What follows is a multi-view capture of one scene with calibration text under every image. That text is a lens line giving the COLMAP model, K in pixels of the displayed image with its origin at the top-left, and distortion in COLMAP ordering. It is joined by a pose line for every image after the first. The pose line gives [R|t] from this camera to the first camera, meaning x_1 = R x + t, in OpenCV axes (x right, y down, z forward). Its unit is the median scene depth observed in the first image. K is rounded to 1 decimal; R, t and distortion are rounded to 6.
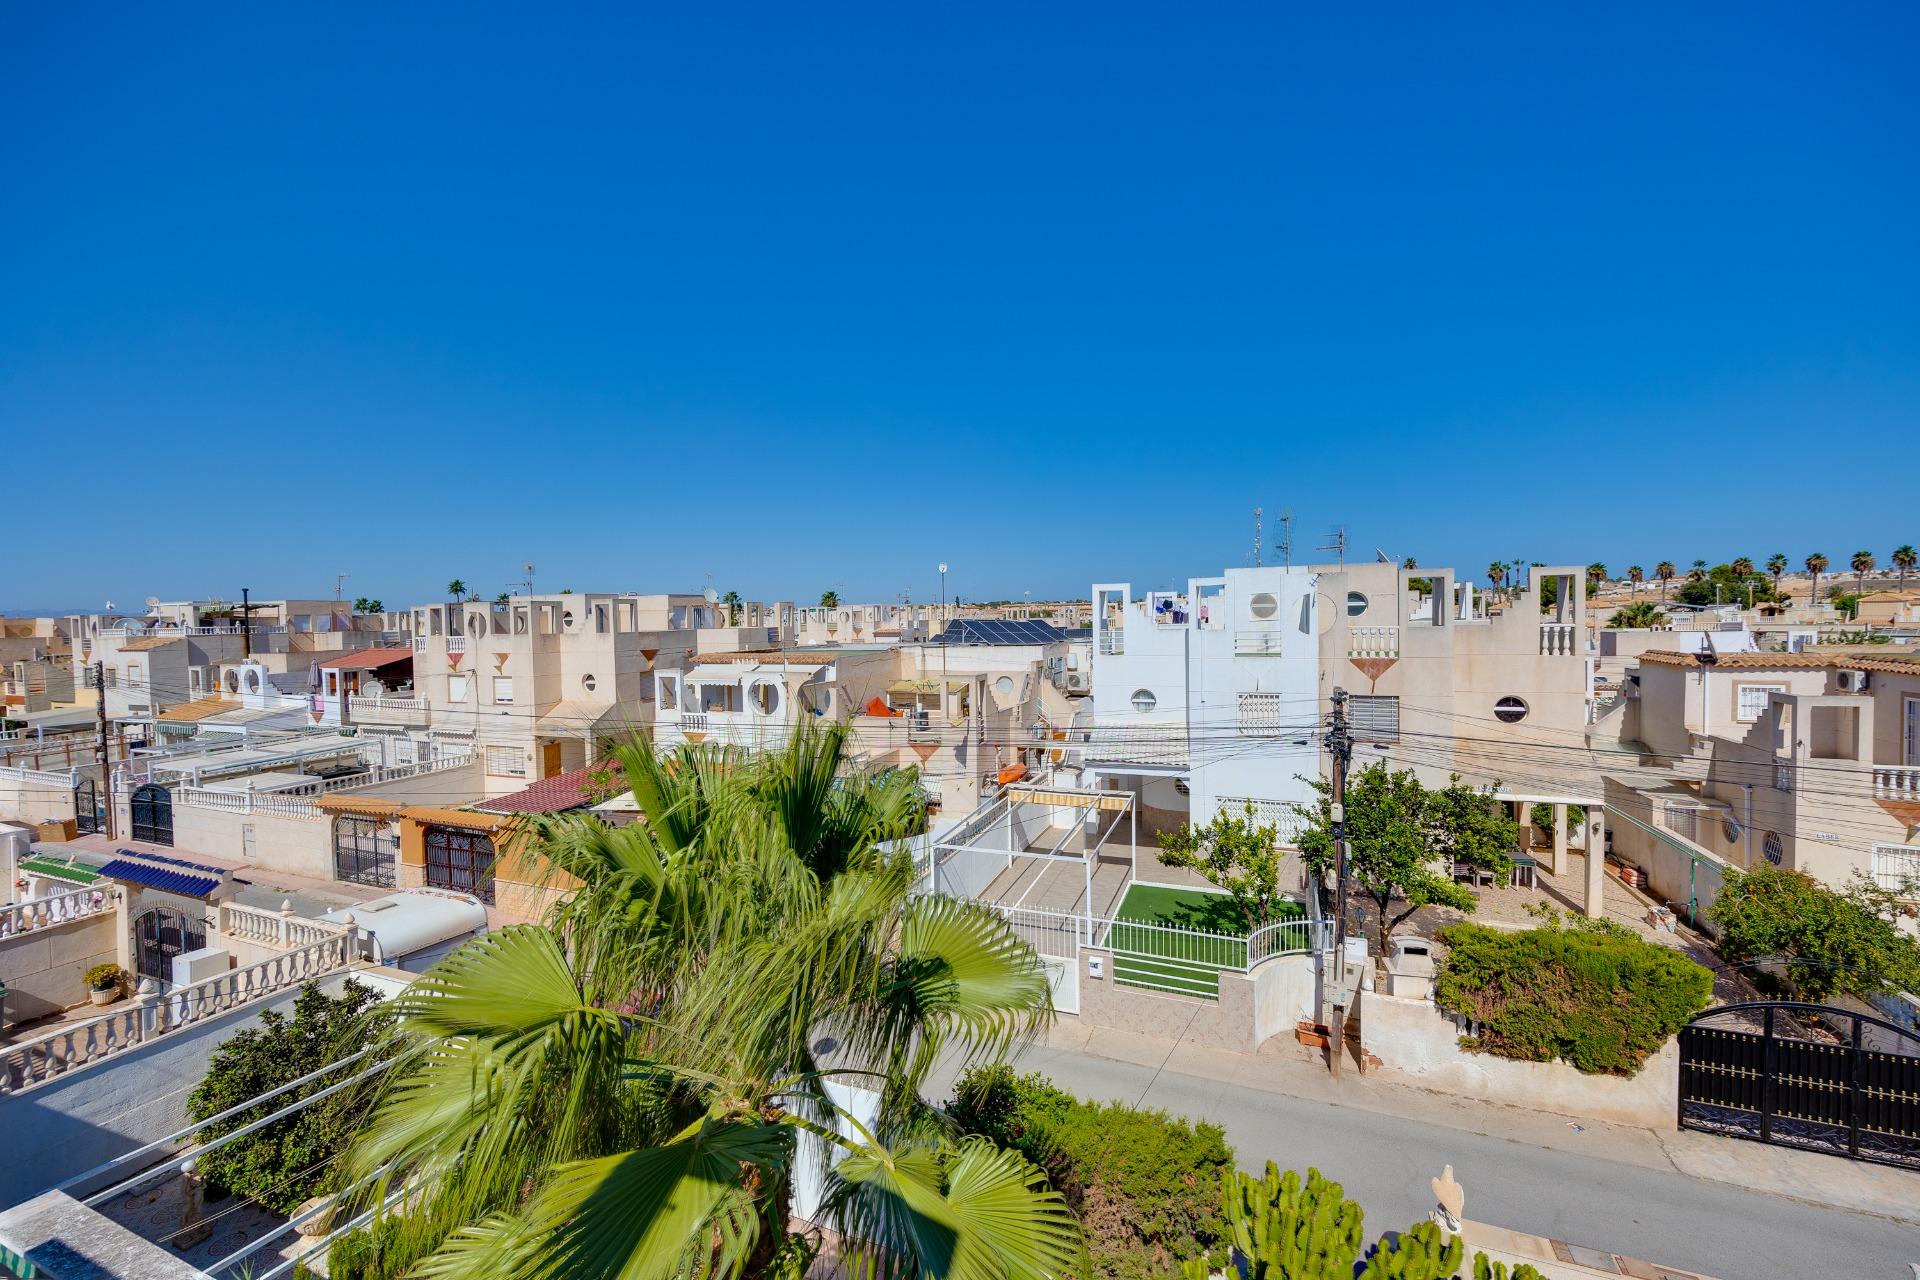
lens RADIAL K [[770.7, 0, 956.4], [0, 770.7, 638.8], [0, 0, 1]] dist [-0.002748, -0.001316]
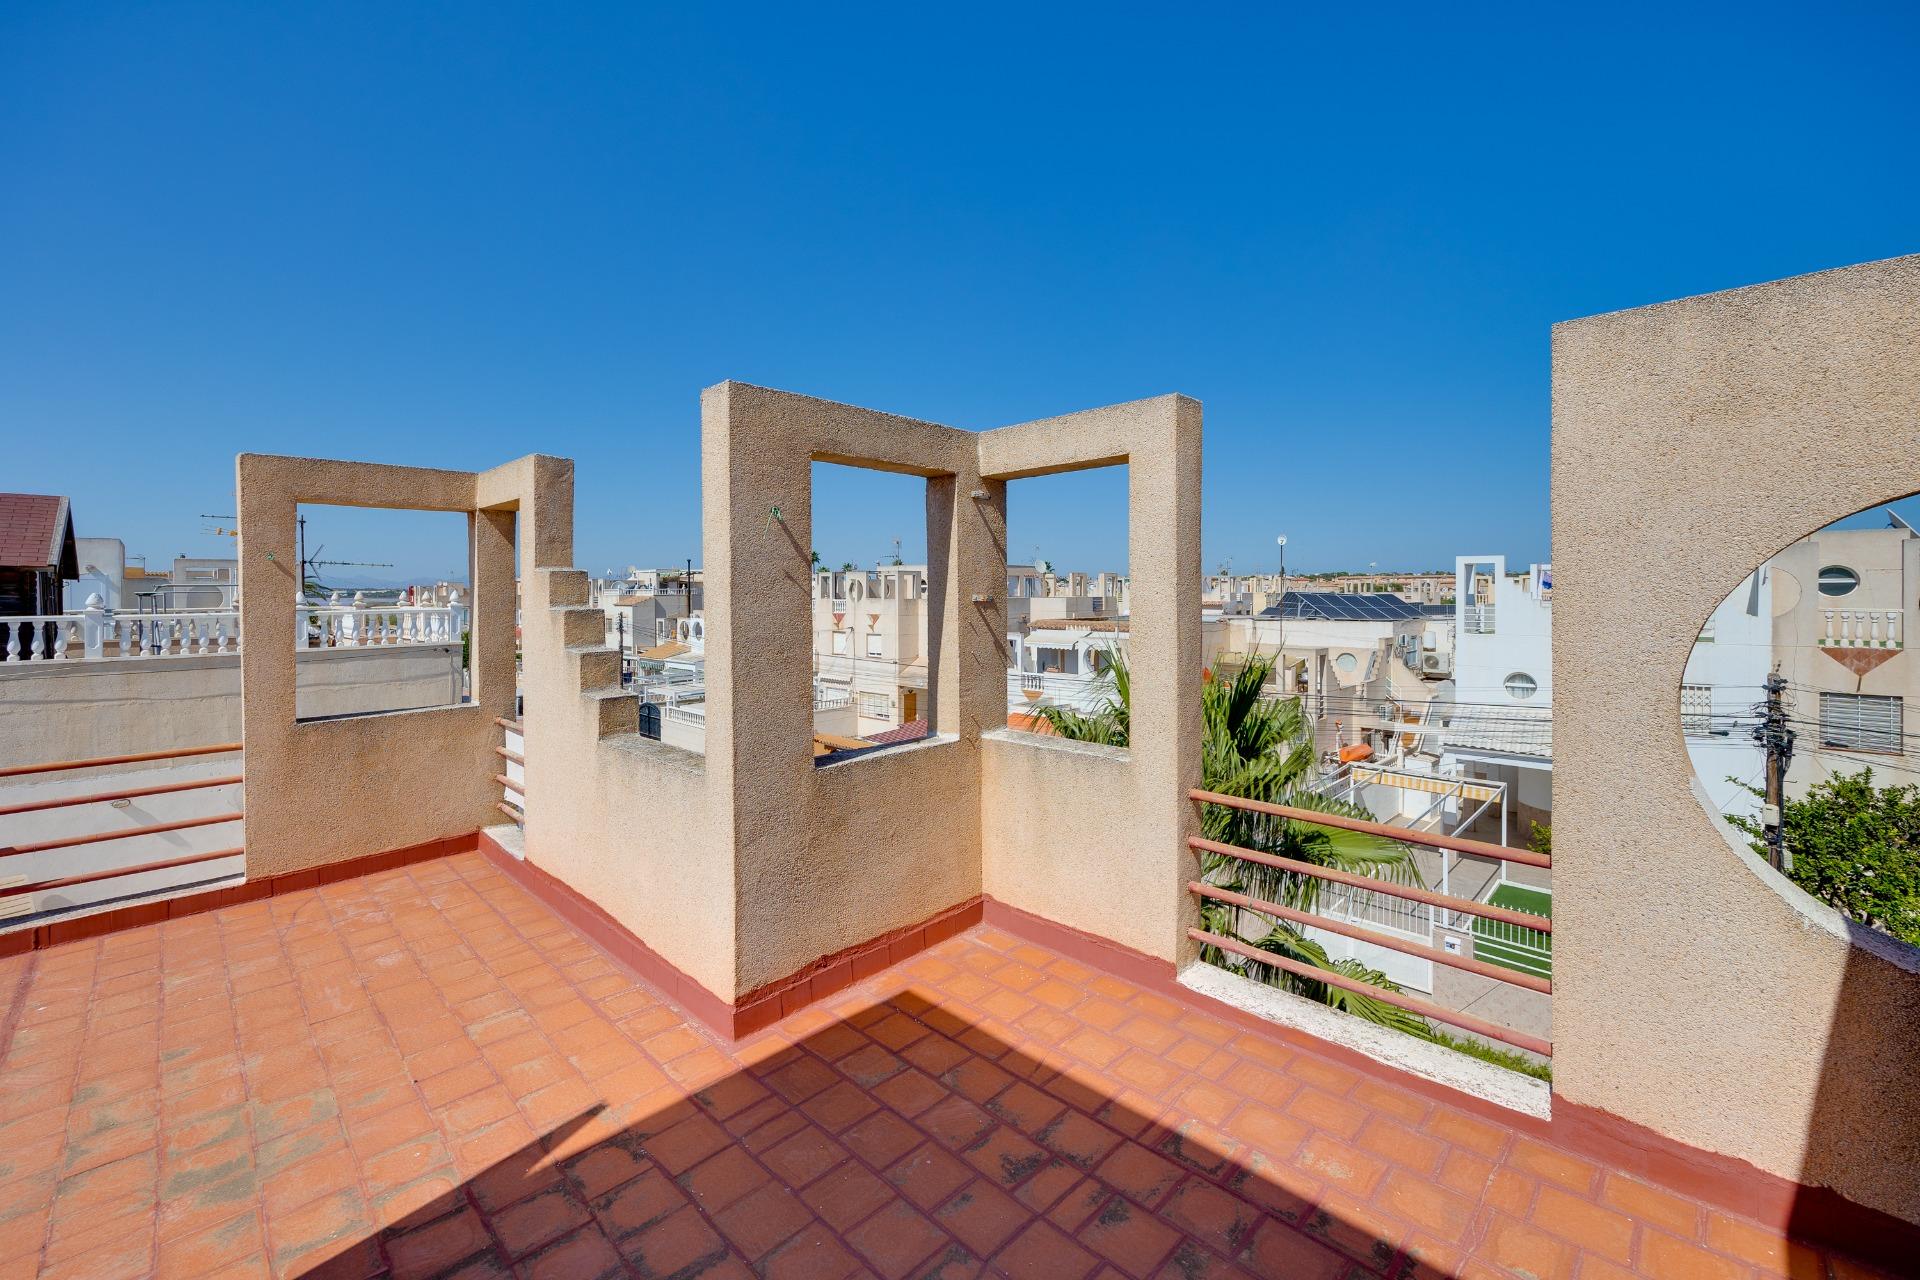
lens RADIAL K [[788.8, 0, 943.0], [0, 788.8, 598.0], [0, 0, 1]] dist [-0.004974, 0.001355]
pose [[0.919568, 0.018842, -0.392479, -0.014215], [-0.024560, 0.999653, -0.009552, 0.002444], [0.392162, 0.018423, 0.919712, -0.084331]]
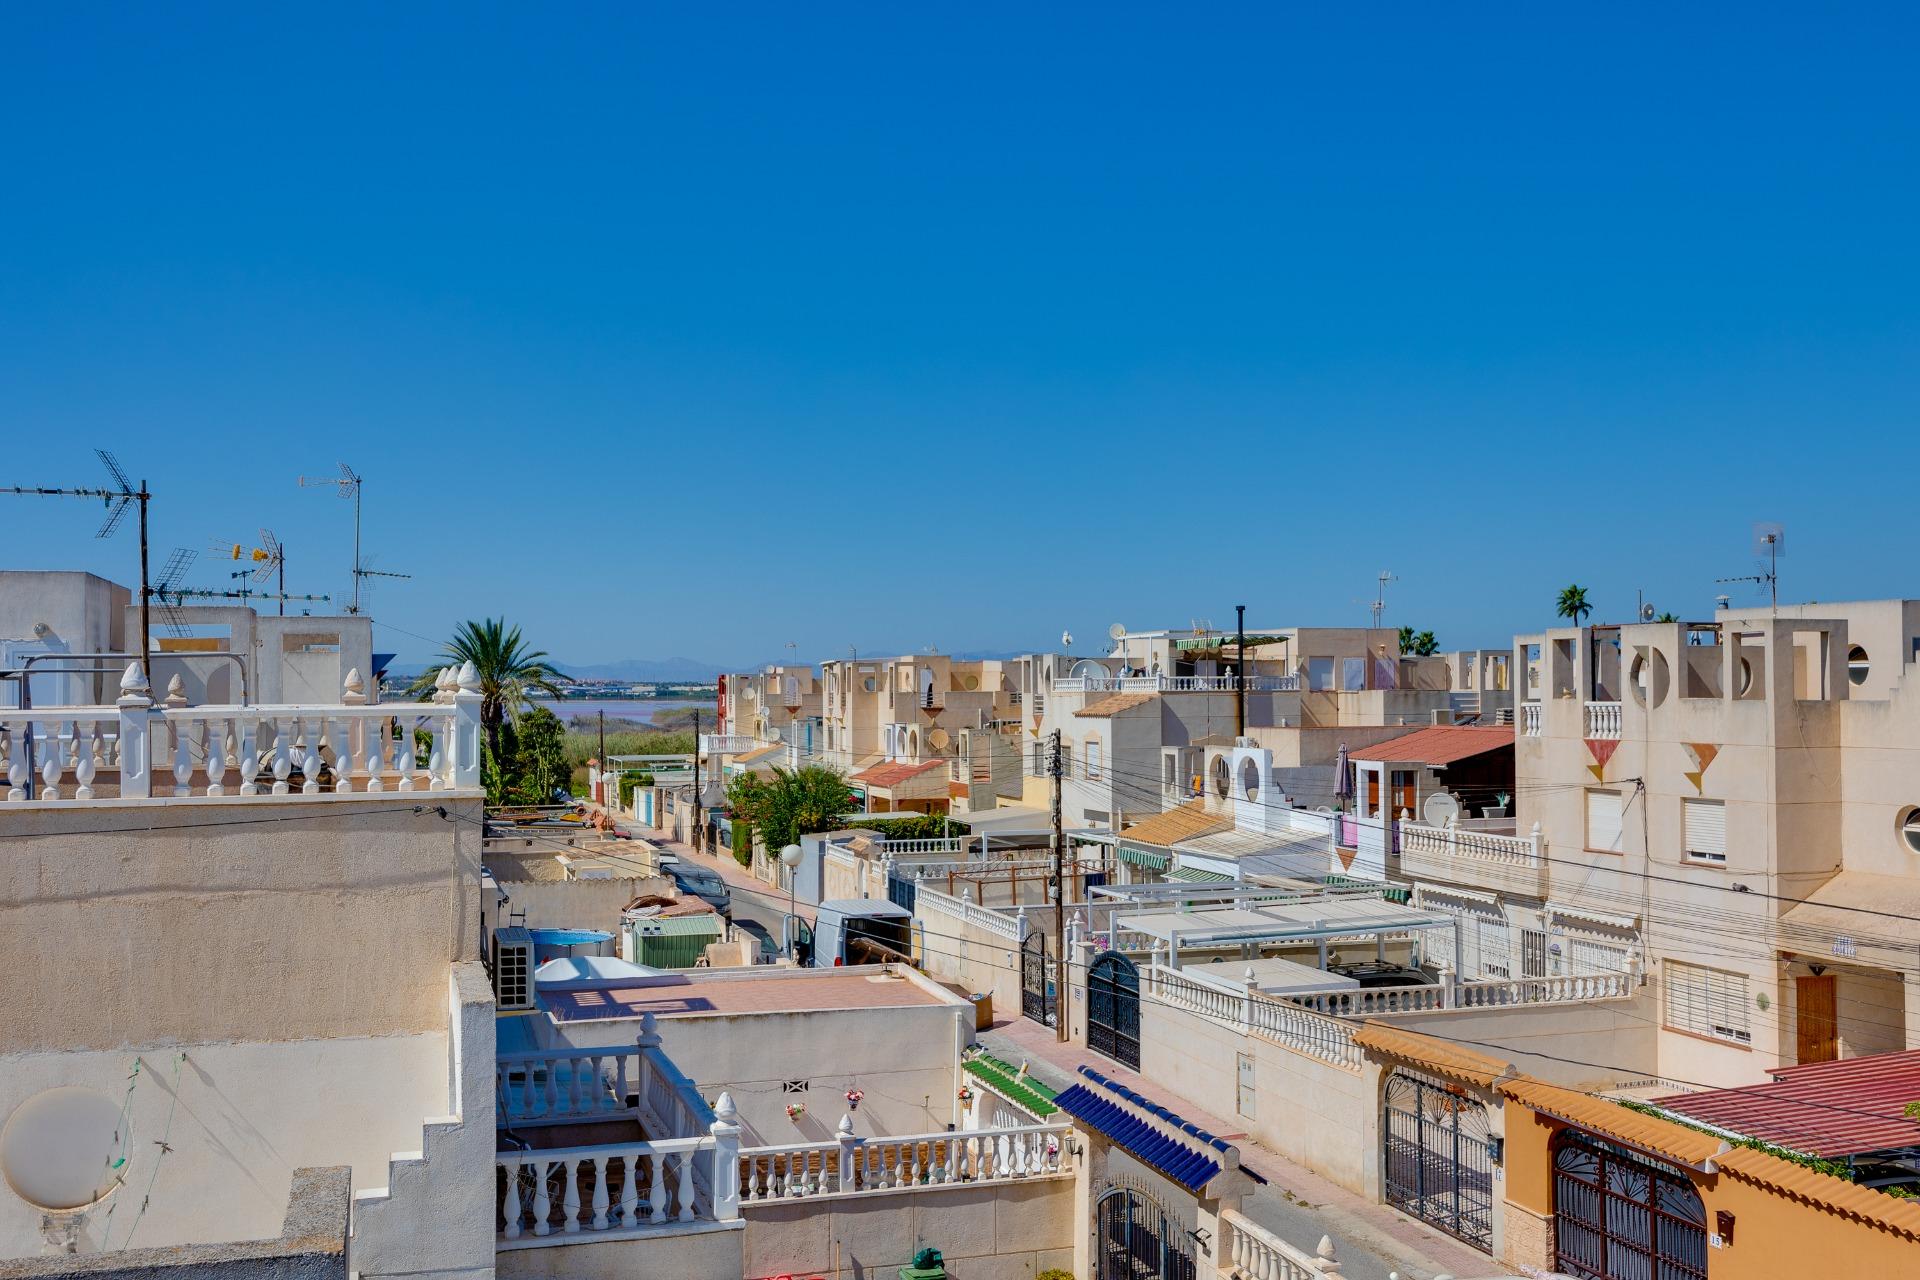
lens RADIAL K [[1882.4, 0, 953.6], [0, 1882.4, 645.1], [0, 0, 1]] dist [-0.001523, 0.000000]
pose [[0.629147, -0.001918, -0.777284, -0.048507], [-0.030265, 0.999178, -0.026963, 0.005061], [0.776697, 0.040488, 0.628572, 0.031295]]
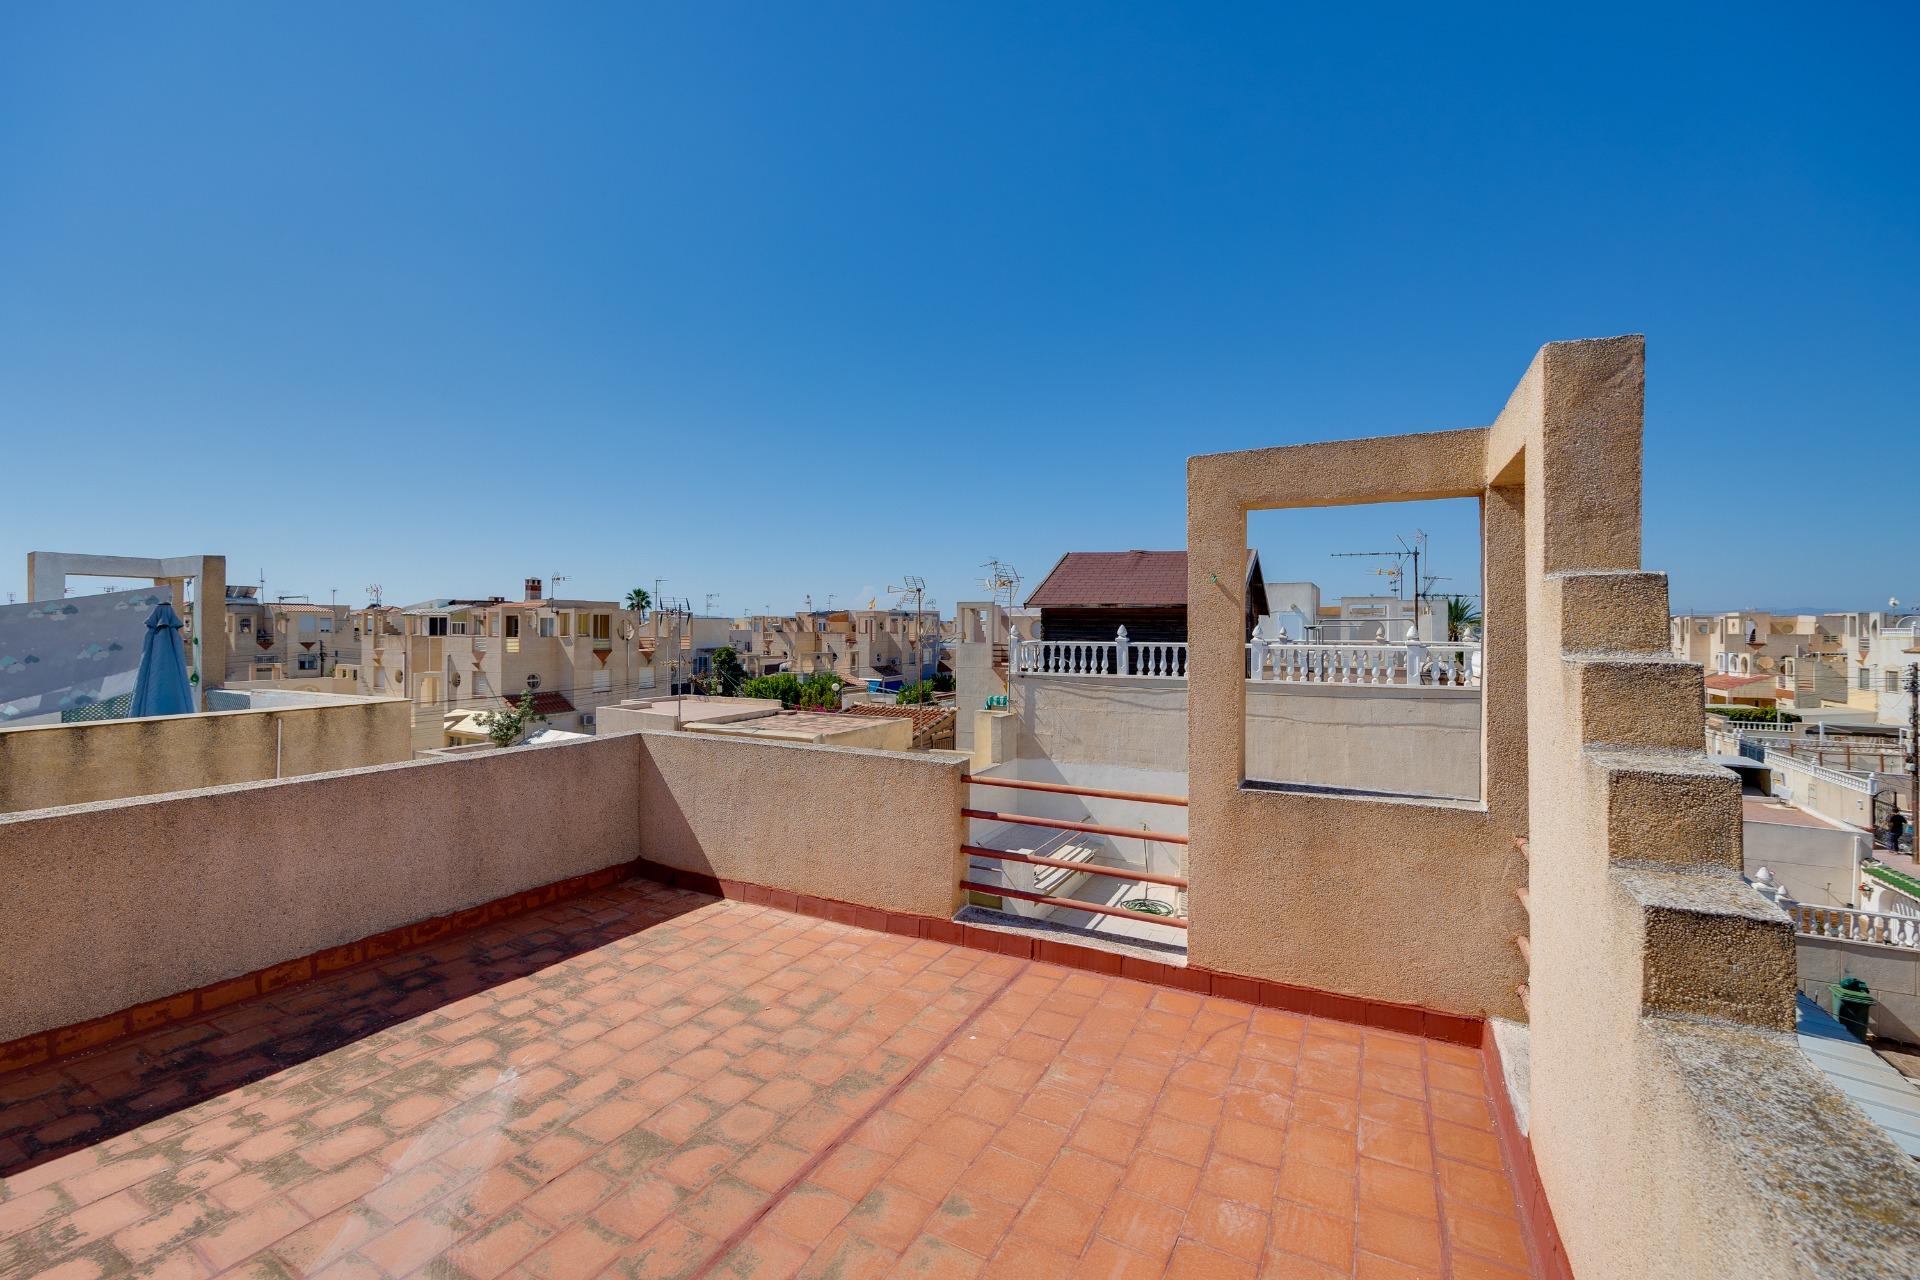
lens RADIAL K [[788.8, 0, 936.0], [0, 788.8, 618.5], [0, 0, 1]] dist [-0.004974, 0.001355]
pose [[-0.119708, 0.009121, -0.992767, -0.055568], [-0.032989, 0.999369, 0.013160, 0.002405], [0.992261, 0.034326, -0.119331, -0.034880]]
